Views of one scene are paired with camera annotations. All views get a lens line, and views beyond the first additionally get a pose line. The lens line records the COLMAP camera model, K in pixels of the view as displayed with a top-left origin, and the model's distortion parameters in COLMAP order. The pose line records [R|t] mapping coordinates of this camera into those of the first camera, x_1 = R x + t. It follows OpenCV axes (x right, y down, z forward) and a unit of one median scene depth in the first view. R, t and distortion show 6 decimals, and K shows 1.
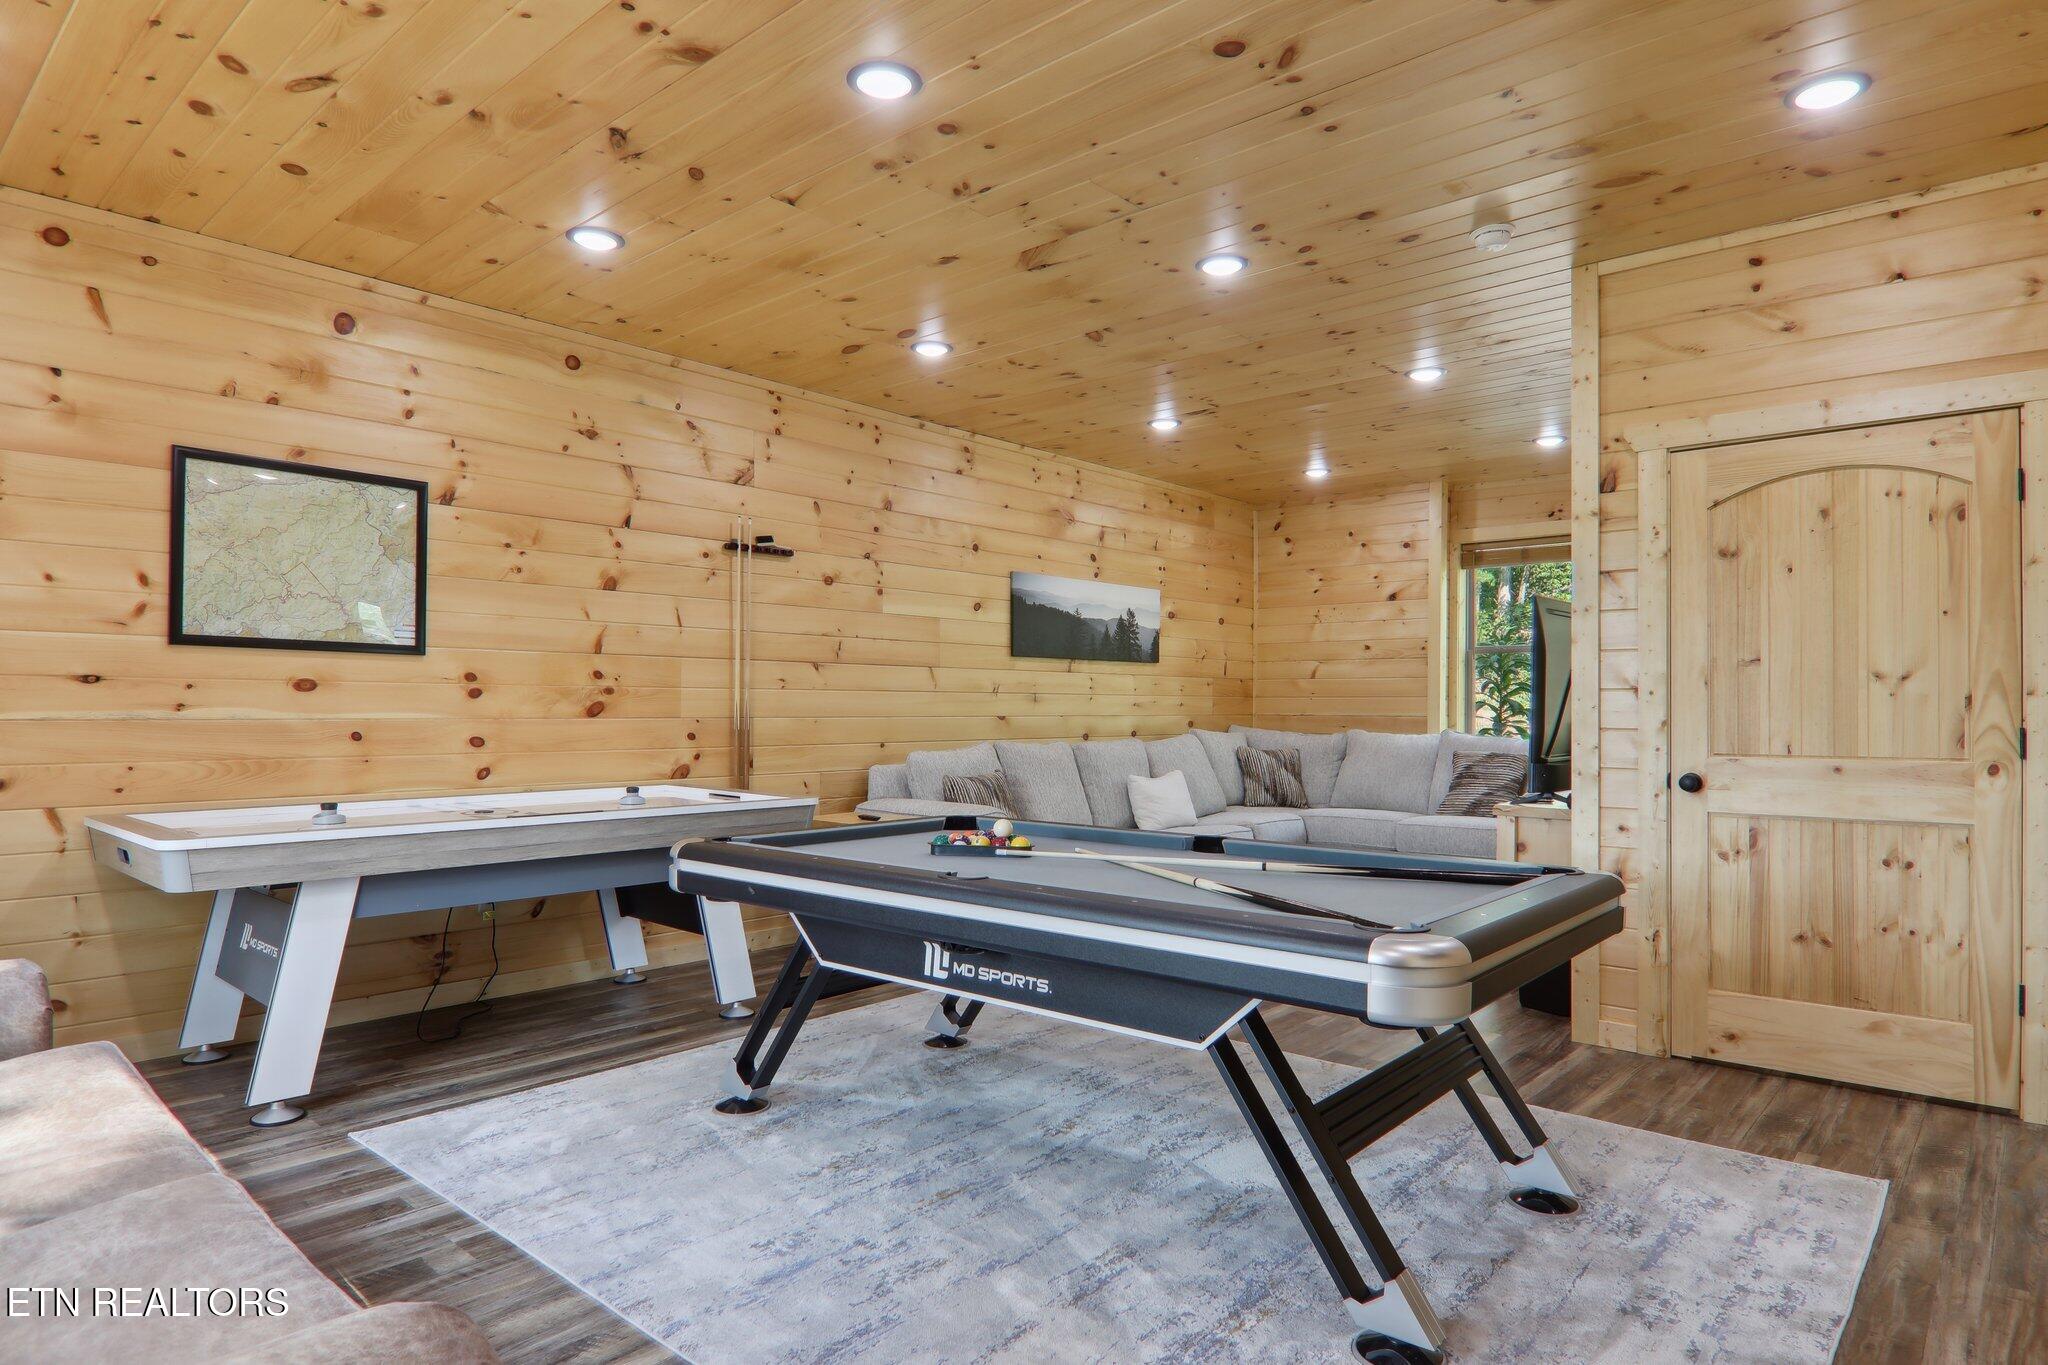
lens RADIAL K [[1154.4, 0, 1010.6], [0, 1154.4, 691.3], [0, 0, 1]] dist [0.002464, -0.015923]
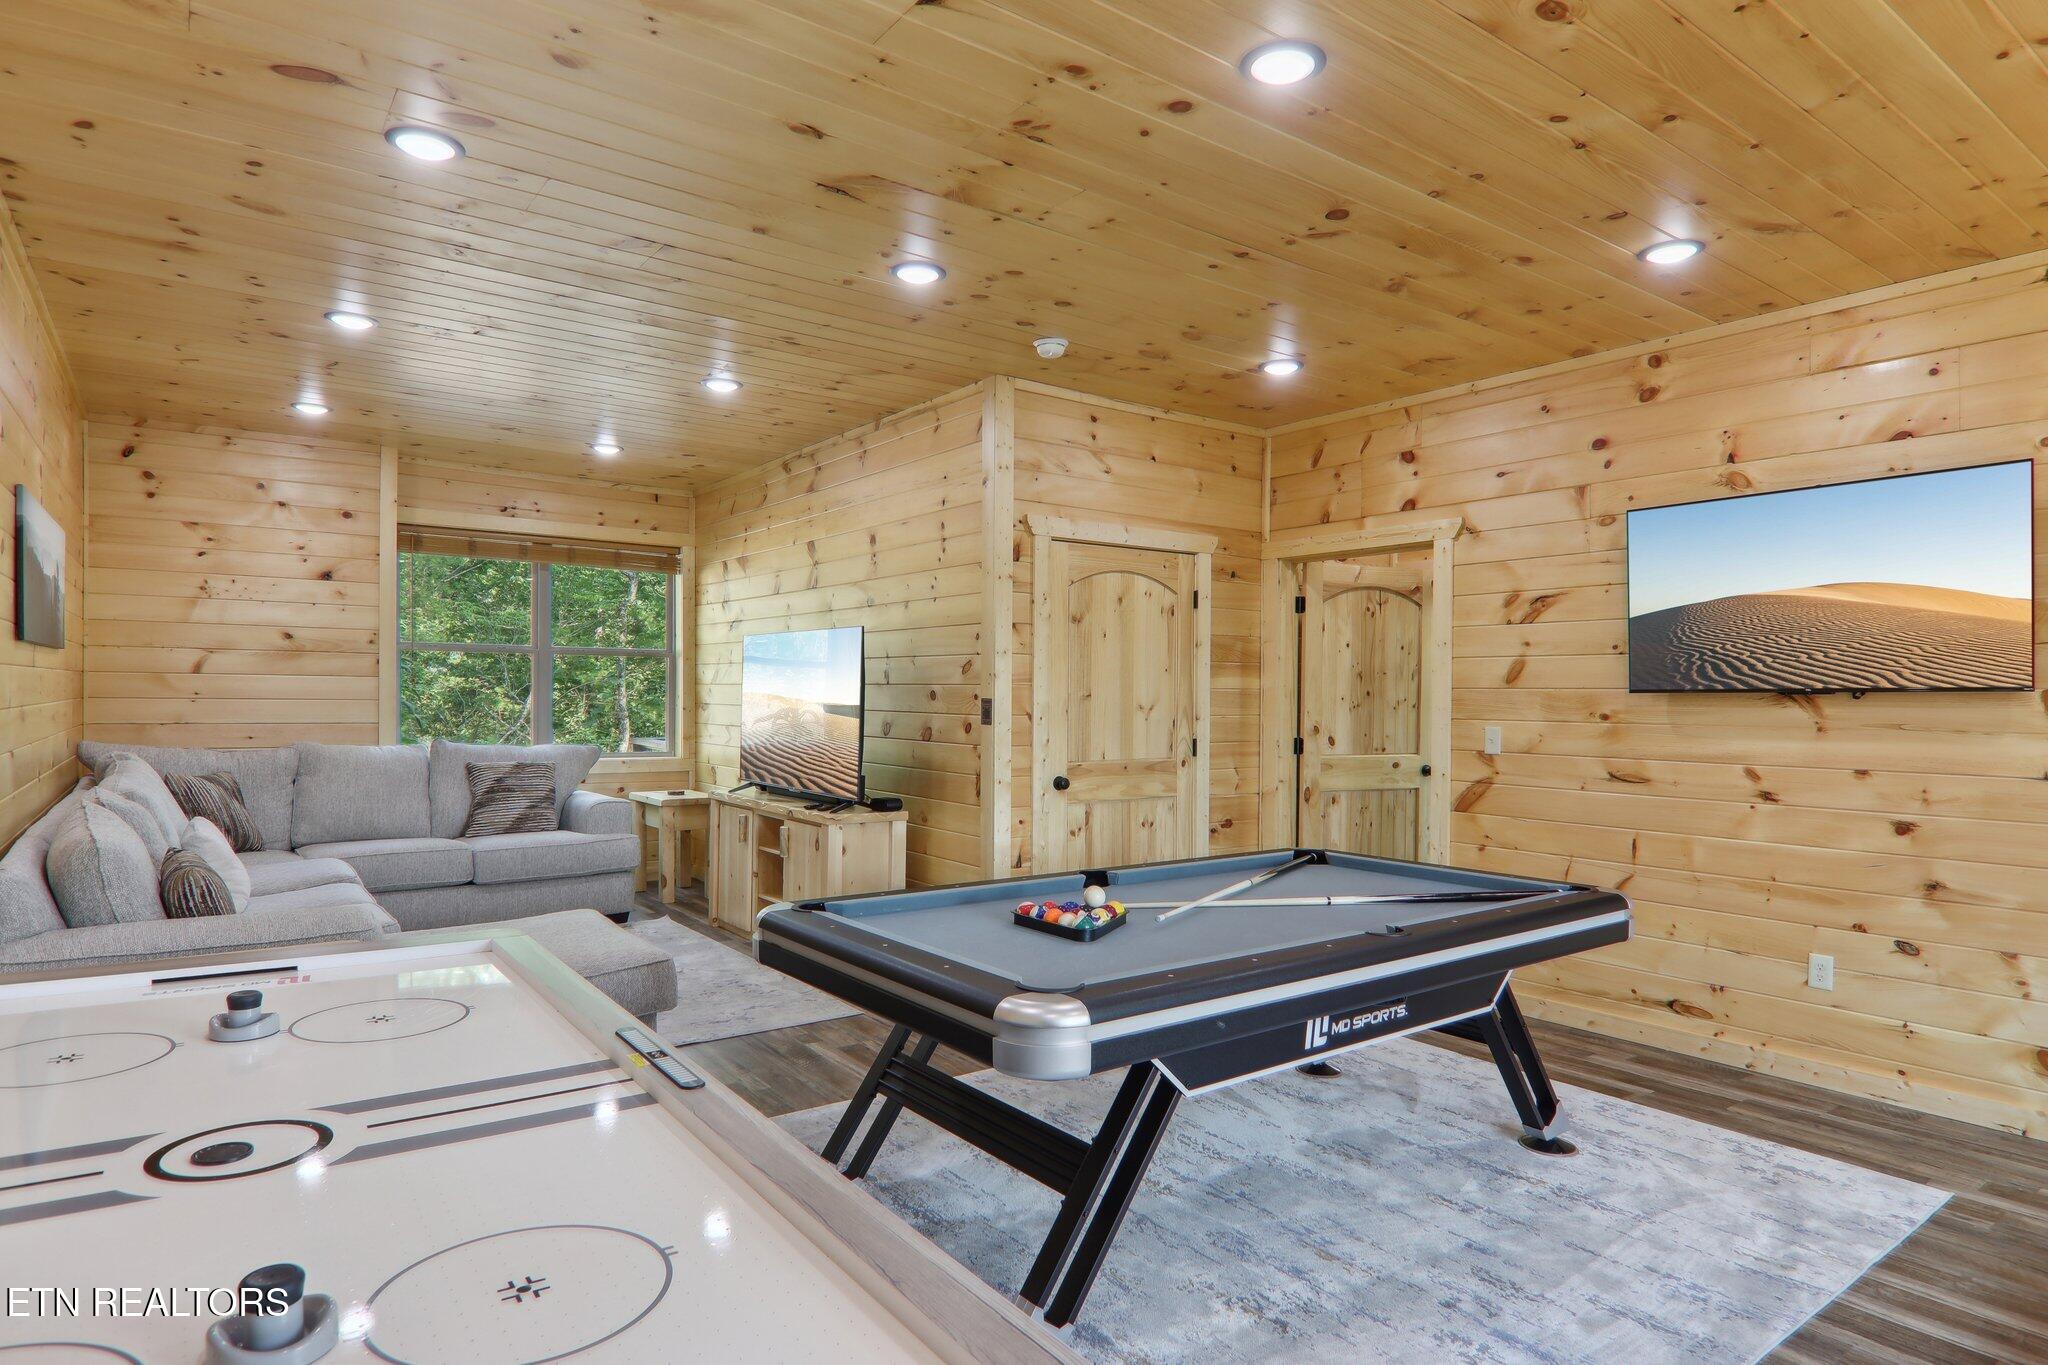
lens RADIAL K [[1154.4, 0, 1023.5], [0, 1154.4, 711.4], [0, 0, 1]] dist [0.002464, -0.015923]
pose [[0.209259, -0.017009, 0.977712, -0.412218], [-0.024941, 0.999431, 0.022725, -0.020034], [-0.977542, -0.029141, 0.208716, 0.404413]]
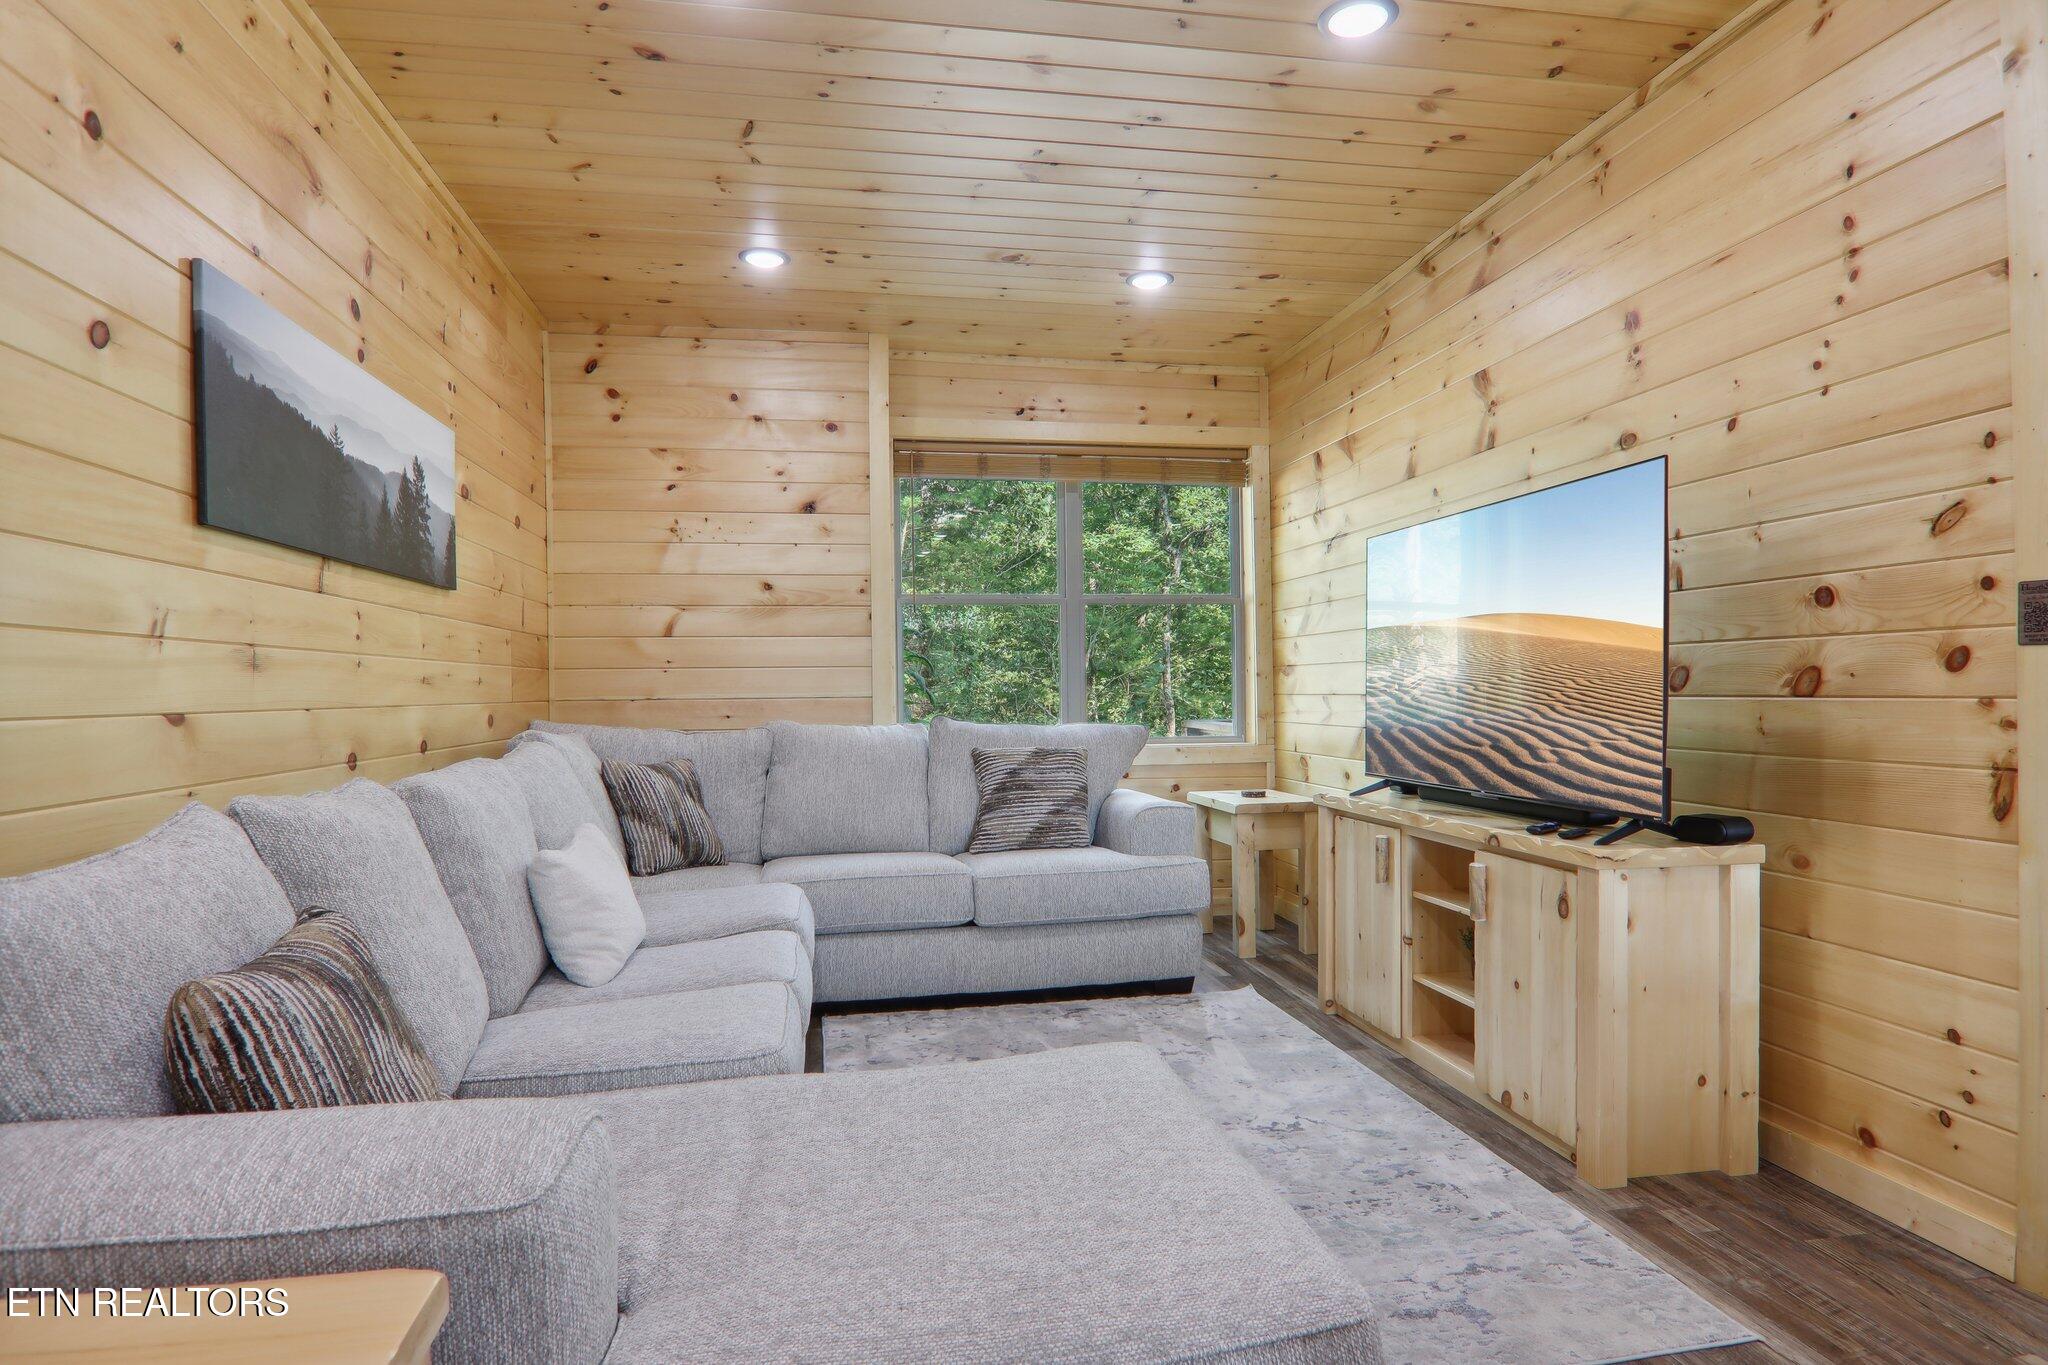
lens RADIAL K [[1154.4, 0, 1025.3], [0, 1154.4, 704.5], [0, 0, 1]] dist [0.002464, -0.015923]
pose [[0.616687, -0.021668, 0.786910, -0.105601], [0.004072, 0.999696, 0.024336, 0.011936], [-0.787198, -0.011804, 0.616587, 0.599281]]
